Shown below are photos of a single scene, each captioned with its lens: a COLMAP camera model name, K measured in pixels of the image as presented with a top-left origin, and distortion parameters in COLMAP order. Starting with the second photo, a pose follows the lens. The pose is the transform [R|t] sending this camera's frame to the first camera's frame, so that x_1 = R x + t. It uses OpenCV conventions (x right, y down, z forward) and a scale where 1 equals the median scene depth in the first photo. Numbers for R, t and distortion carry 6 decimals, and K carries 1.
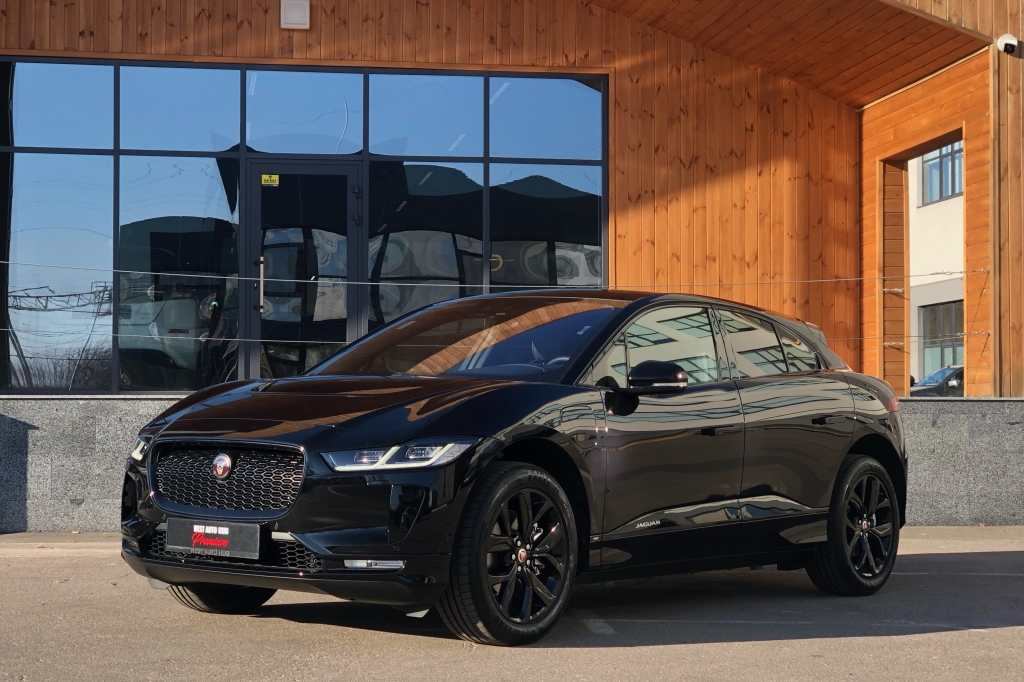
lens RADIAL K [[1864.0, 0, 512.4], [0, 1864.0, 343.5], [0, 0, 1]] dist [0.081671, 0.000000]
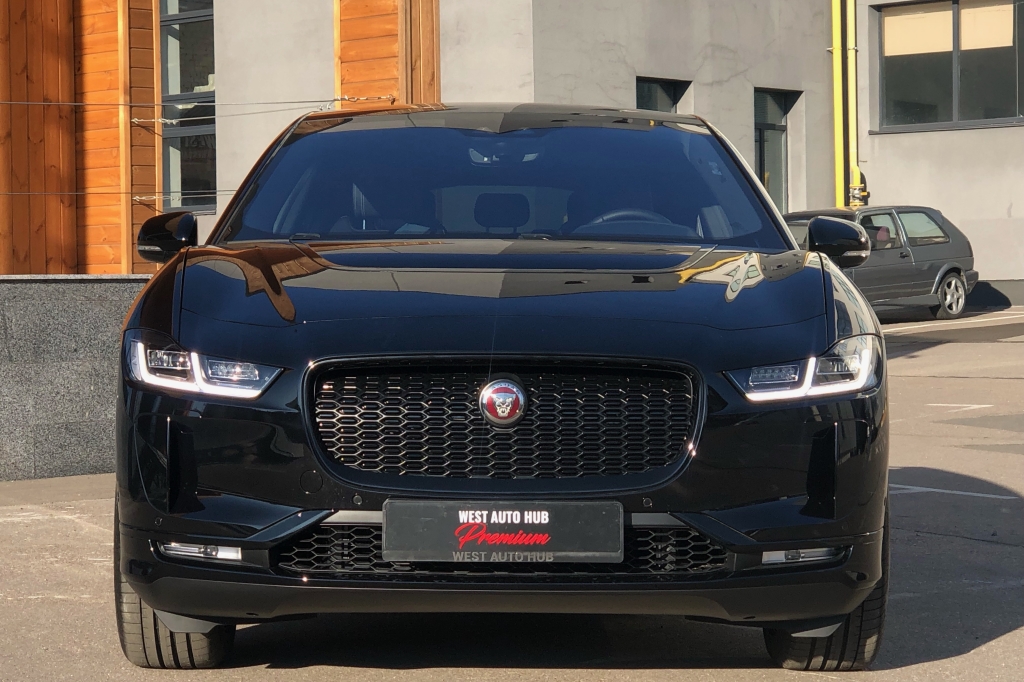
lens RADIAL K [[2489.9, 0, 512.2], [0, 2489.9, 339.4], [0, 0, 1]] dist [0.141940, 0.000000]
pose [[0.795597, -0.025866, 0.605274, -0.601637], [-0.006830, 0.998642, 0.051653, 0.008611], [-0.605788, -0.045229, 0.794339, 0.409181]]
